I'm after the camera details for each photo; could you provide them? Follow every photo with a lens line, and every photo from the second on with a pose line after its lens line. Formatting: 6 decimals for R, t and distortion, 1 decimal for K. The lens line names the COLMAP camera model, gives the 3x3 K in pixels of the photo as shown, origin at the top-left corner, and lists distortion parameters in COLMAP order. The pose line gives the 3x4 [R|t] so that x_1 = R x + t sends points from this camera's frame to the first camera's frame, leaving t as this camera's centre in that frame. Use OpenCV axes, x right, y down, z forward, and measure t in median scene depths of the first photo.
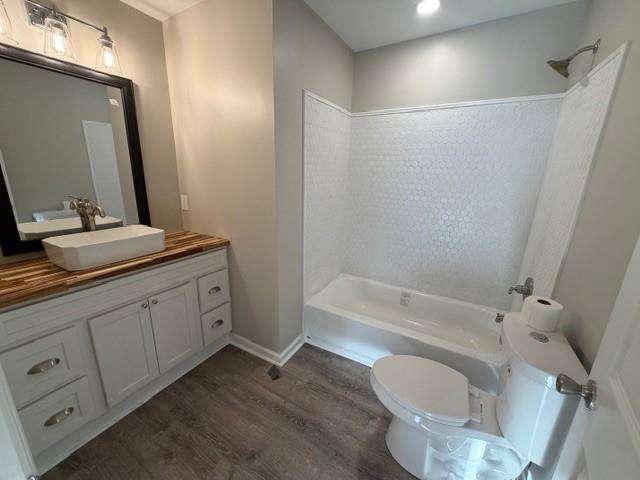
lens RADIAL K [[253.7, 0, 318.4], [0, 253.7, 240.2], [0, 0, 1]] dist [-0.001157, 0.000045]
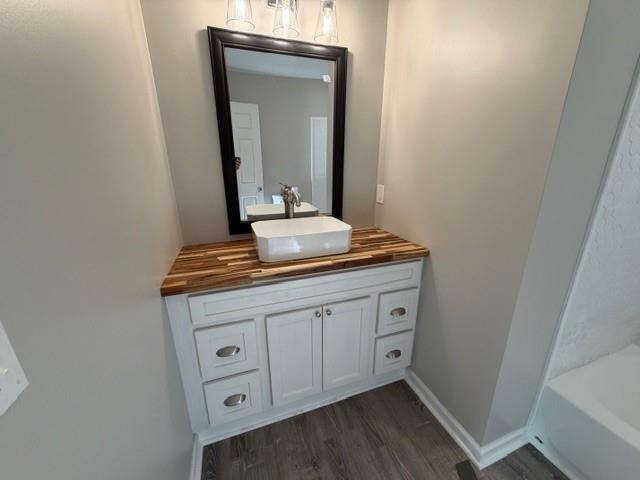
lens RADIAL K [[253.7, 0, 318.4], [0, 253.7, 240.2], [0, 0, 1]] dist [-0.001157, 0.000045]
pose [[0.753826, 0.164175, -0.636234, -0.160813], [-0.140203, 0.986172, 0.088358, -0.054026], [0.641942, 0.022596, 0.766420, 0.300058]]
